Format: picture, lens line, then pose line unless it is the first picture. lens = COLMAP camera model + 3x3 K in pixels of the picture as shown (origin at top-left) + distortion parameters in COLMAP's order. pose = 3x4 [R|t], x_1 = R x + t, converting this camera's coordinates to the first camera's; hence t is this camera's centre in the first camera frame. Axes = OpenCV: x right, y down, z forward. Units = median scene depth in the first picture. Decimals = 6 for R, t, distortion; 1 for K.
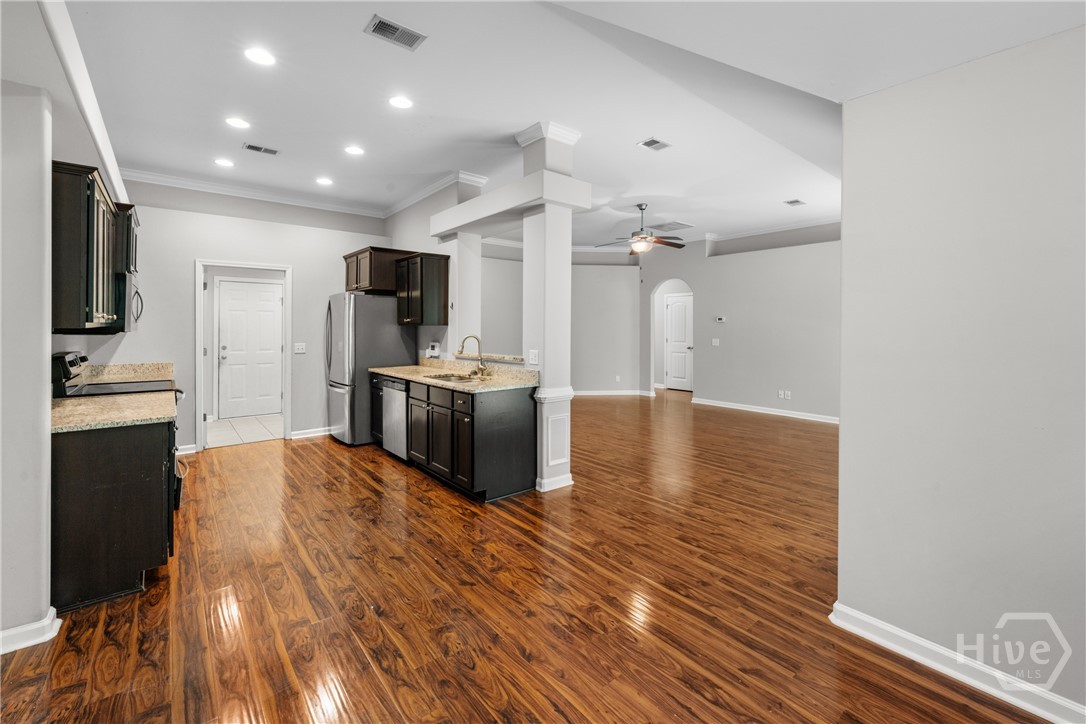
lens RADIAL K [[448.6, 0, 535.6], [0, 448.6, 323.4], [0, 0, 1]] dist [0.006024, -0.001077]
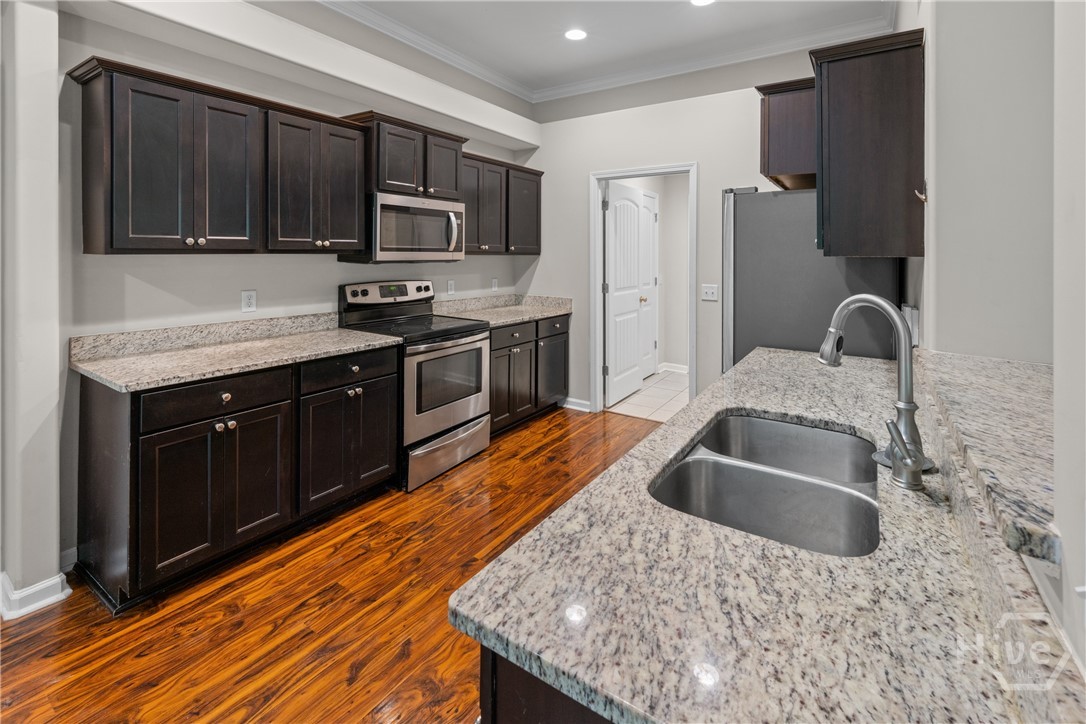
lens RADIAL K [[474.8, 0, 554.1], [0, 474.8, 253.1], [0, 0, 1]] dist [-0.007998, 0.001399]
pose [[0.312204, 0.000922, -0.950015, 0.041805], [-0.003163, 0.999995, -0.000069, 0.001654], [0.950010, 0.003027, 0.312205, 0.764558]]
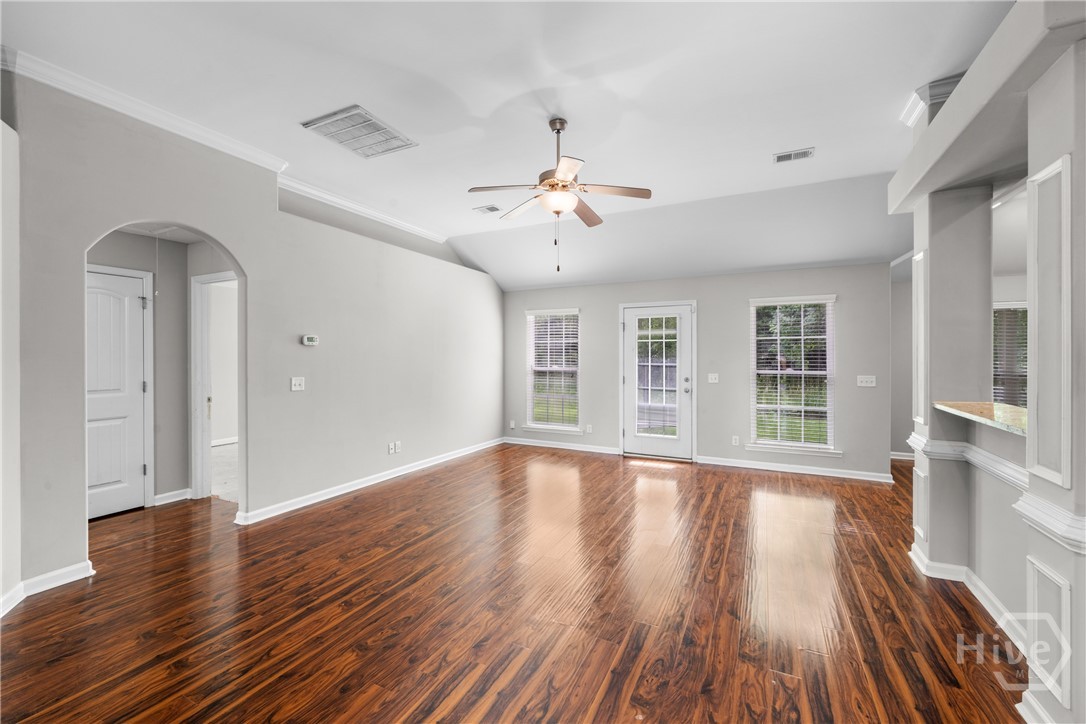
lens RADIAL K [[448.6, 0, 544.8], [0, 448.6, 362.4], [0, 0, 1]] dist [0.006024, -0.001077]
pose [[-0.423873, -0.014395, 0.905607, -0.328567], [-0.013015, 0.999867, 0.009801, 0.013891], [-0.905628, -0.007632, -0.424004, 1.751633]]
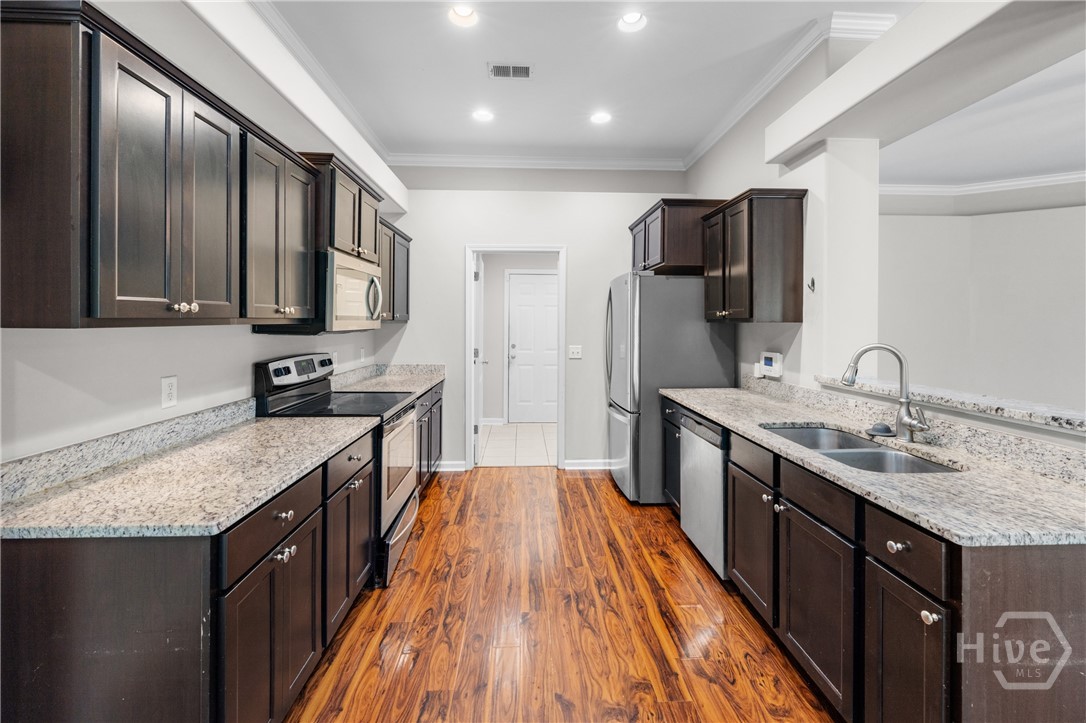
lens RADIAL K [[448.6, 0, 540.2], [0, 448.6, 324.3], [0, 0, 1]] dist [0.006024, -0.001077]
pose [[0.799231, 0.003626, -0.601013, -0.146297], [0.003058, 0.999944, 0.010098, 0.000384], [0.601016, -0.009908, 0.799175, 0.459999]]
